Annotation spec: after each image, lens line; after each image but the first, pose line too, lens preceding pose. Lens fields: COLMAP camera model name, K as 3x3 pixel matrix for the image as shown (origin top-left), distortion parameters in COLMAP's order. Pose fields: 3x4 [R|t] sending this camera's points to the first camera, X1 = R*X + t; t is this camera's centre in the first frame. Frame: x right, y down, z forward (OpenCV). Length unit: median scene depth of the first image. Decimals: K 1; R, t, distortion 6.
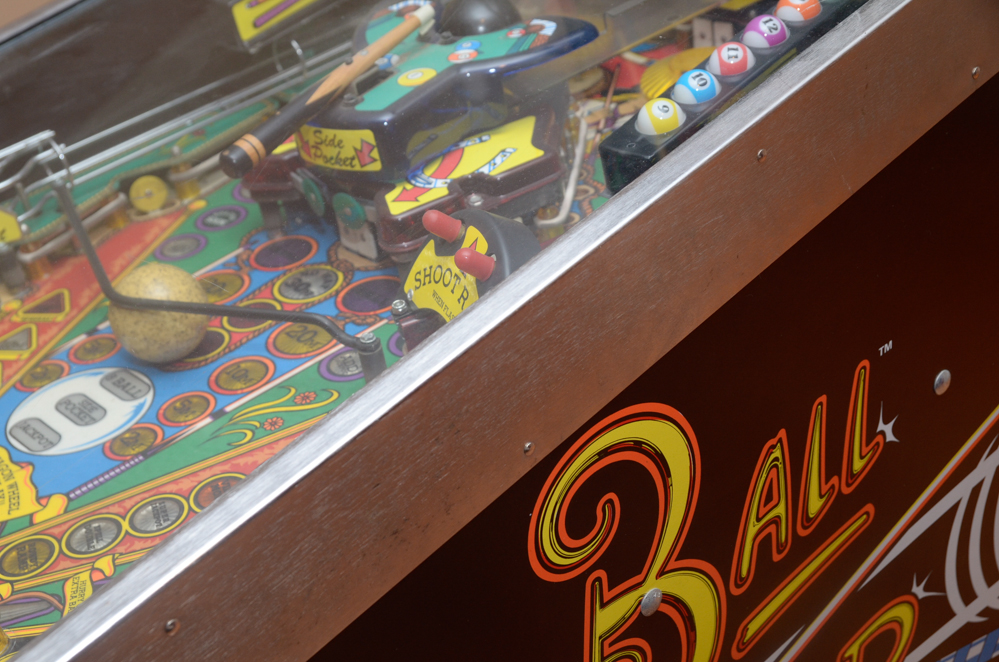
lens RADIAL K [[1423.2, 0, 499.5], [0, 1423.2, 331.0], [0, 0, 1]] dist [0.044987, 0.019725]
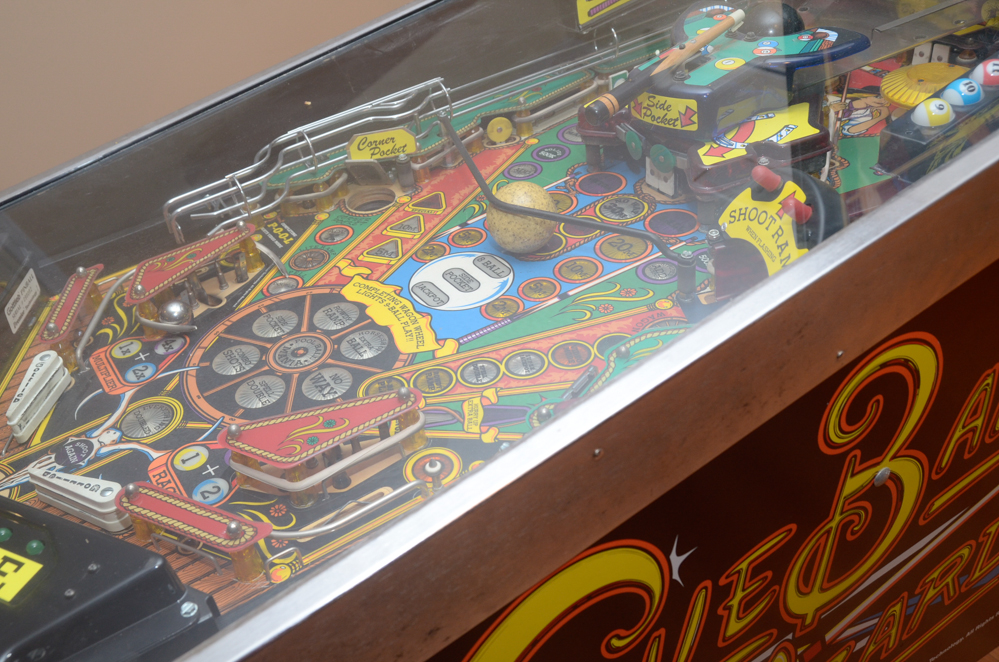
lens RADIAL K [[989.7, 0, 499.5], [0, 989.7, 331.0], [0, 0, 1]] dist [-0.058821, 0.231554]
pose [[0.986053, 0.130577, -0.103193, -0.148647], [-0.121232, 0.988334, 0.092186, 0.010566], [0.114027, -0.078390, 0.990380, 0.043982]]
